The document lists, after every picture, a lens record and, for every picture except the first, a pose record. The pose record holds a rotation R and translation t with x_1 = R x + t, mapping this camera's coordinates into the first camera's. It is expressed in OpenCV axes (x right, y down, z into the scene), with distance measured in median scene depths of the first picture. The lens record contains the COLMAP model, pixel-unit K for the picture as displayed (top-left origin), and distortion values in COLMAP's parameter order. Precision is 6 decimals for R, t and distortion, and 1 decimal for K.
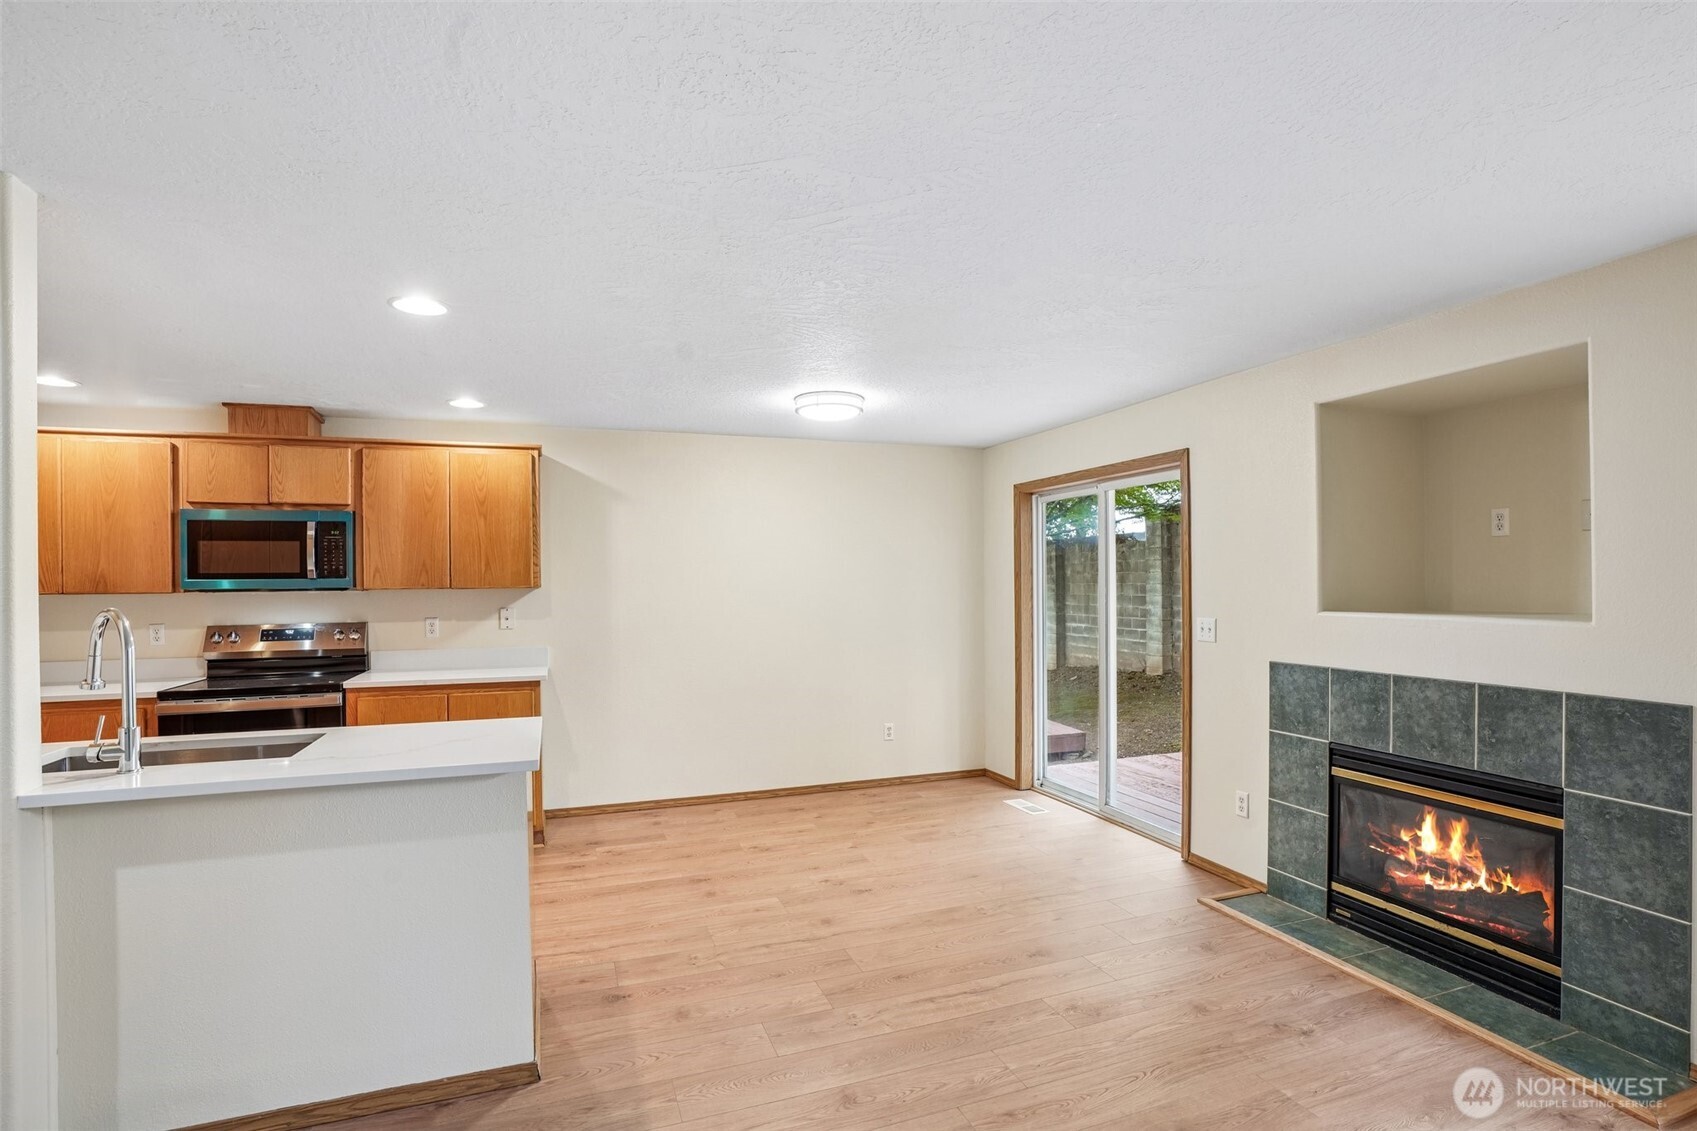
lens RADIAL K [[813.4, 0, 857.0], [0, 813.4, 576.0], [0, 0, 1]] dist [-0.057125, 0.019663]
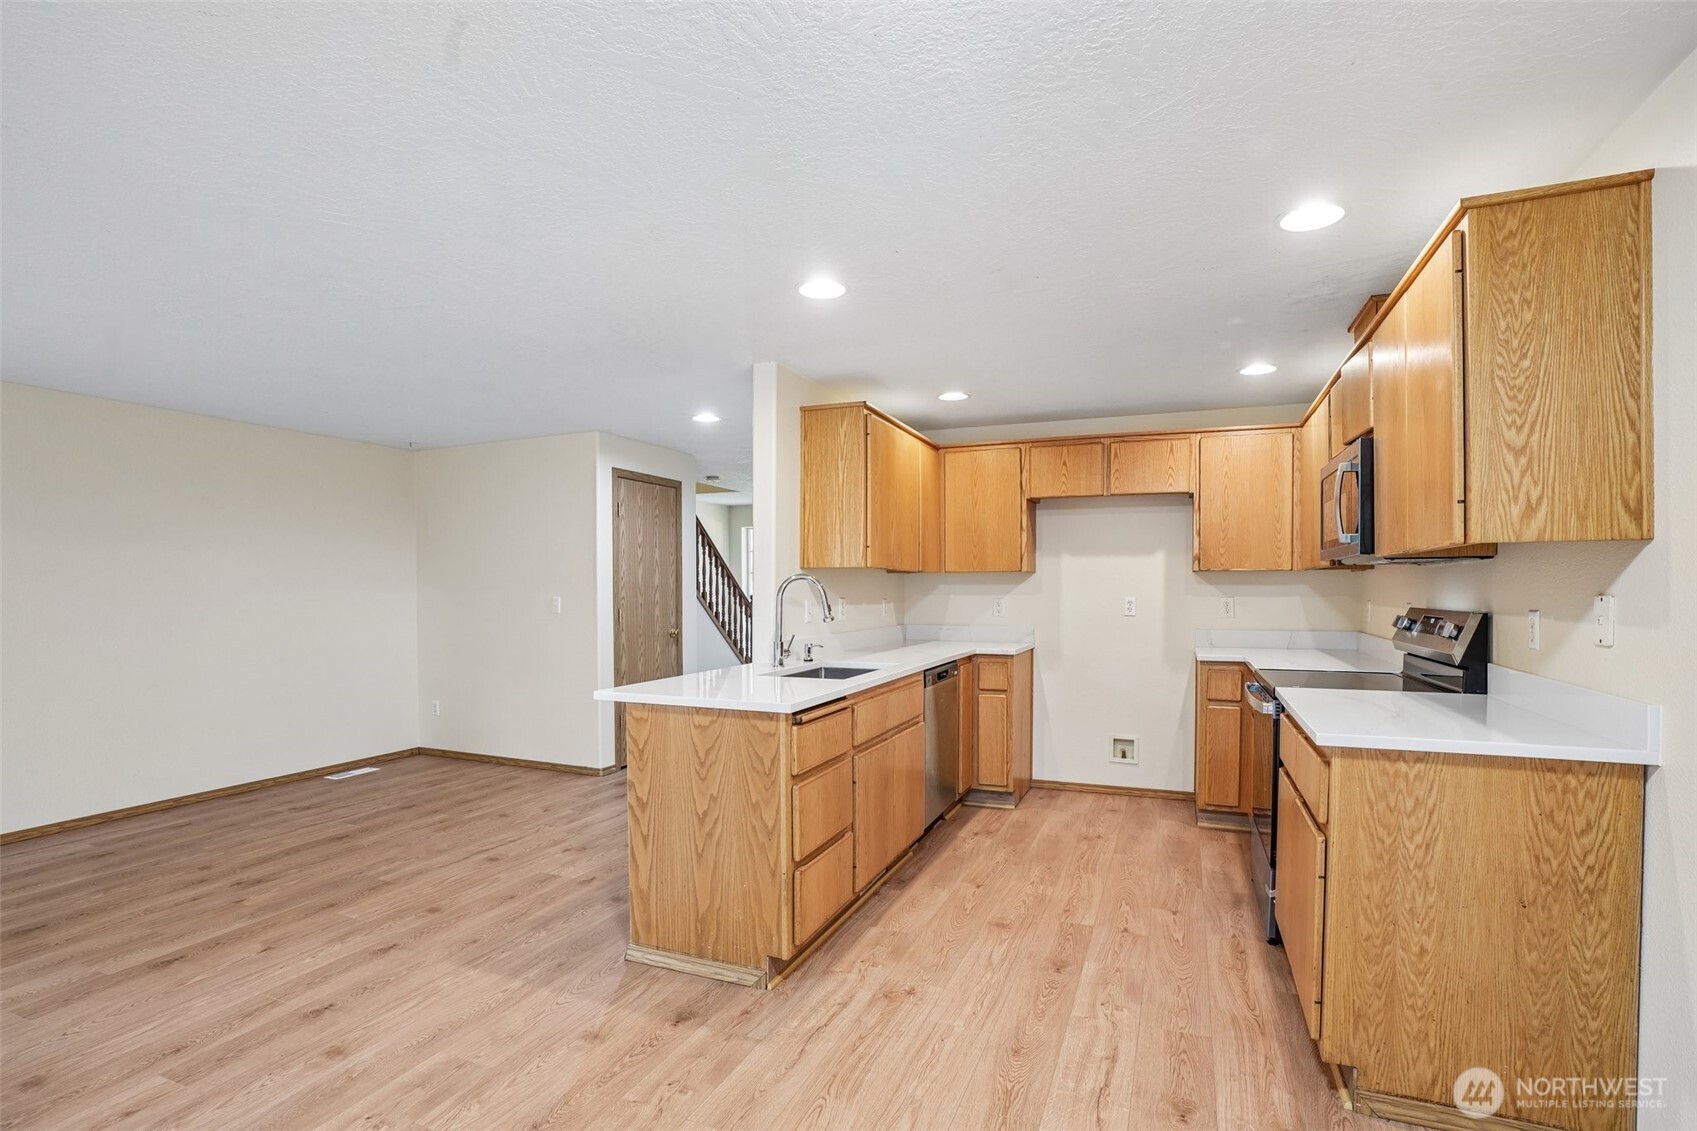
lens RADIAL K [[813.4, 0, 851.0], [0, 813.4, 601.5], [0, 0, 1]] dist [-0.057125, 0.019663]
pose [[-0.696243, 0.022318, -0.717459, 0.127341], [0.012679, 0.999743, 0.018795, 0.035398], [0.717694, 0.003989, -0.696347, 1.147862]]
